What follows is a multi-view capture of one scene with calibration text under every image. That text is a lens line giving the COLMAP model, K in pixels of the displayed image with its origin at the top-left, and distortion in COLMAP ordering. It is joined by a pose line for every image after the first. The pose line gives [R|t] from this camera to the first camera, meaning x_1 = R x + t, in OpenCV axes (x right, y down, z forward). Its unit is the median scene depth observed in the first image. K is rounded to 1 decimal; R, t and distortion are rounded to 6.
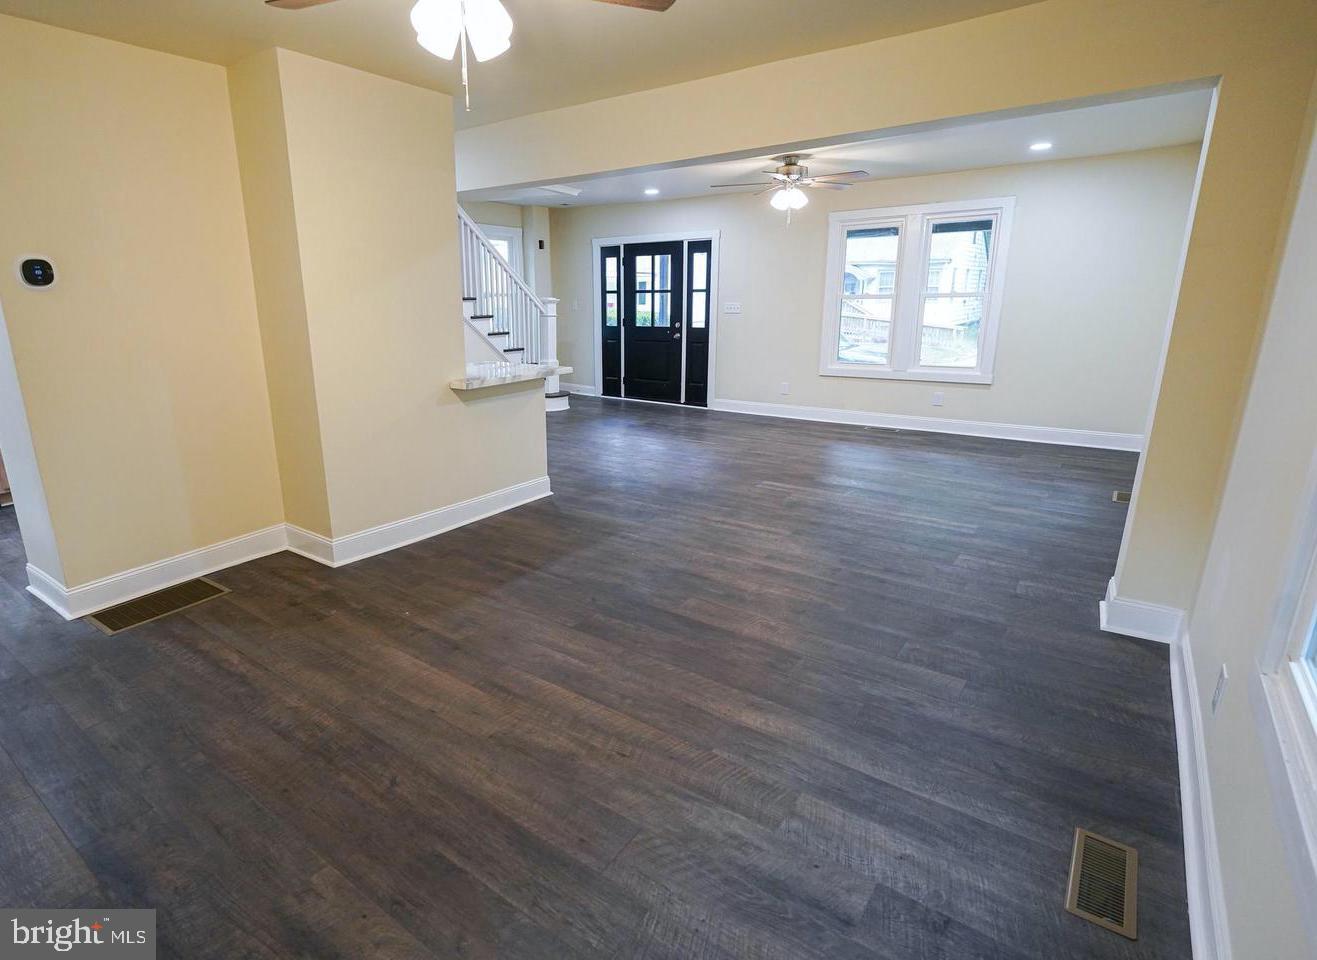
lens RADIAL K [[691.0, 0, 601.8], [0, 691.0, 480.6], [0, 0, 1]] dist [-0.003426, -0.000481]
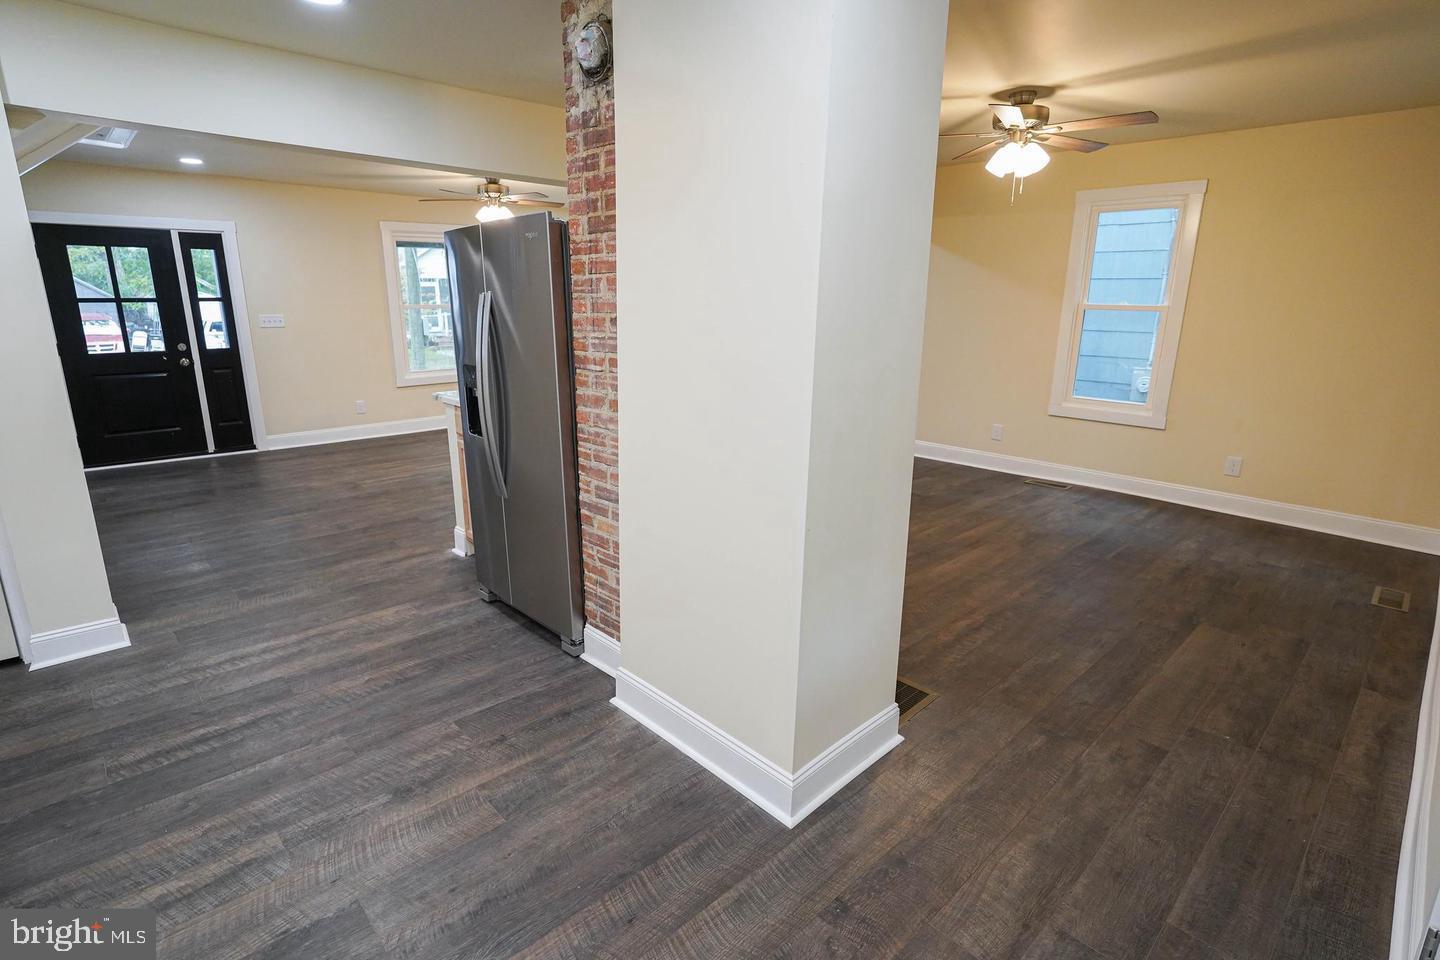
lens RADIAL K [[704.0, 0, 720.0], [0, 704.0, 480.0], [0, 0, 1]] dist [-0.028300, -0.000404]
pose [[0.163411, -0.237211, 0.957616, -0.590369], [0.256021, 0.947605, 0.191043, -0.101482], [-0.952759, 0.213951, 0.215580, 0.391833]]
